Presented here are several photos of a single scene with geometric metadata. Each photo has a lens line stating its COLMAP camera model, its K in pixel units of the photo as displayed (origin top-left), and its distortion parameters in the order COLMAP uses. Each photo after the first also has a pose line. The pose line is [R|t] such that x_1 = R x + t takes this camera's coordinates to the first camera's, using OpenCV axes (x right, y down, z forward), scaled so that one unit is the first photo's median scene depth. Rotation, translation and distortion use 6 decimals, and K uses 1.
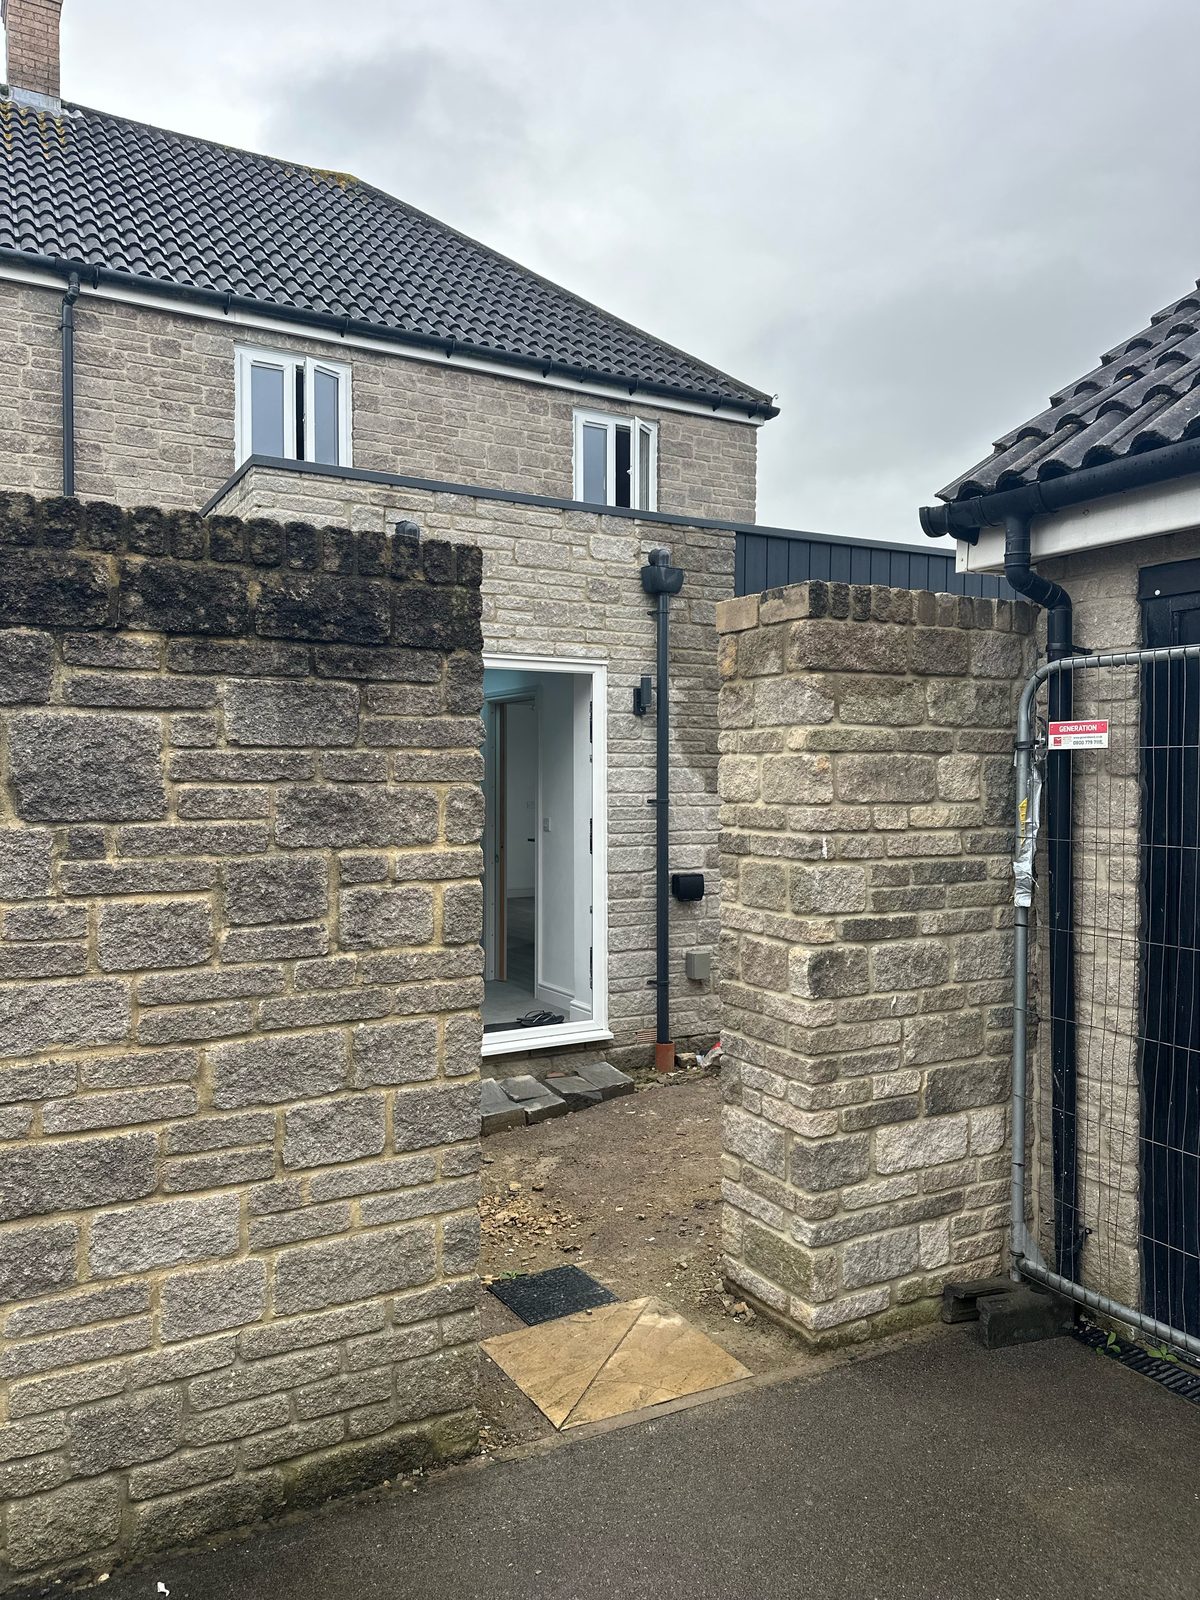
lens RADIAL K [[1144.2, 0, 600.0], [0, 1144.2, 800.0], [0, 0, 1]] dist [0.056677, -0.078940]
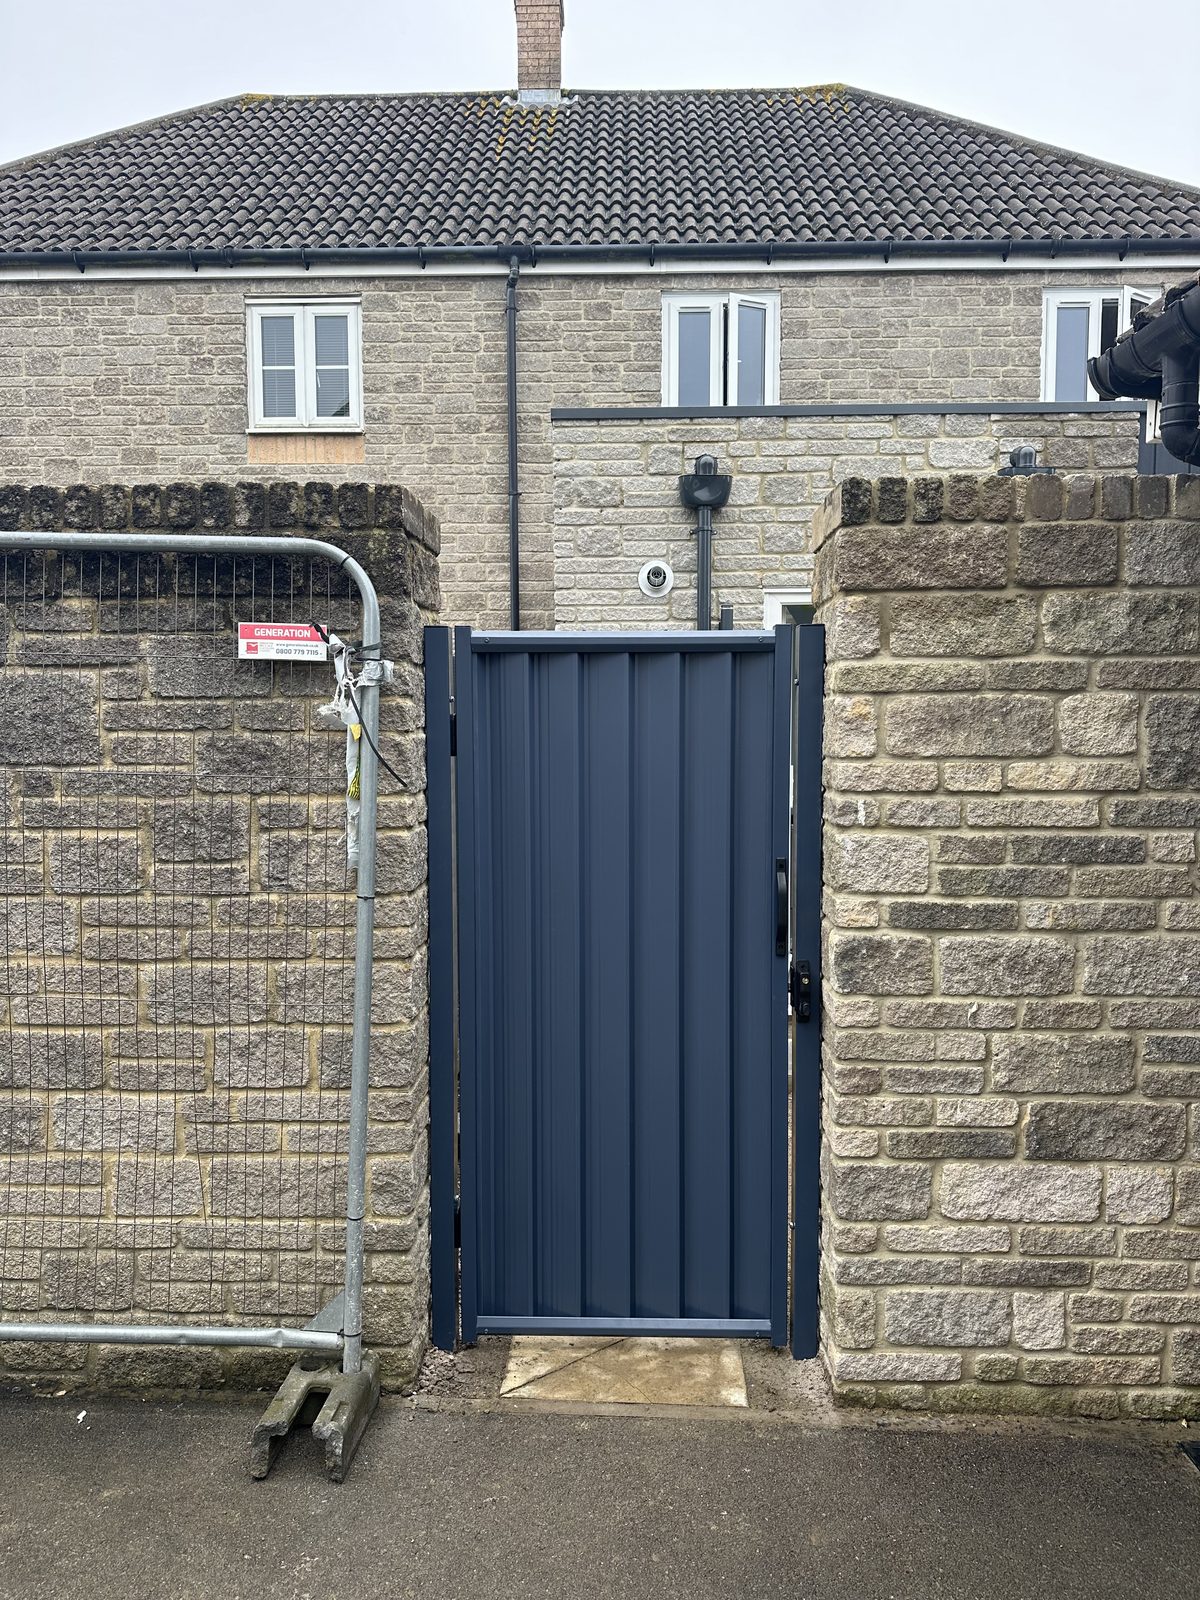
lens RADIAL K [[1129.0, 0, 602.4], [0, 1129.0, 812.7], [0, 0, 1]] dist [0.054213, -0.073842]
pose [[0.855469, 0.041022, -0.516226, 0.452375], [-0.007074, 0.997690, 0.067559, -0.010457], [0.517805, -0.054143, 0.853783, 0.218046]]
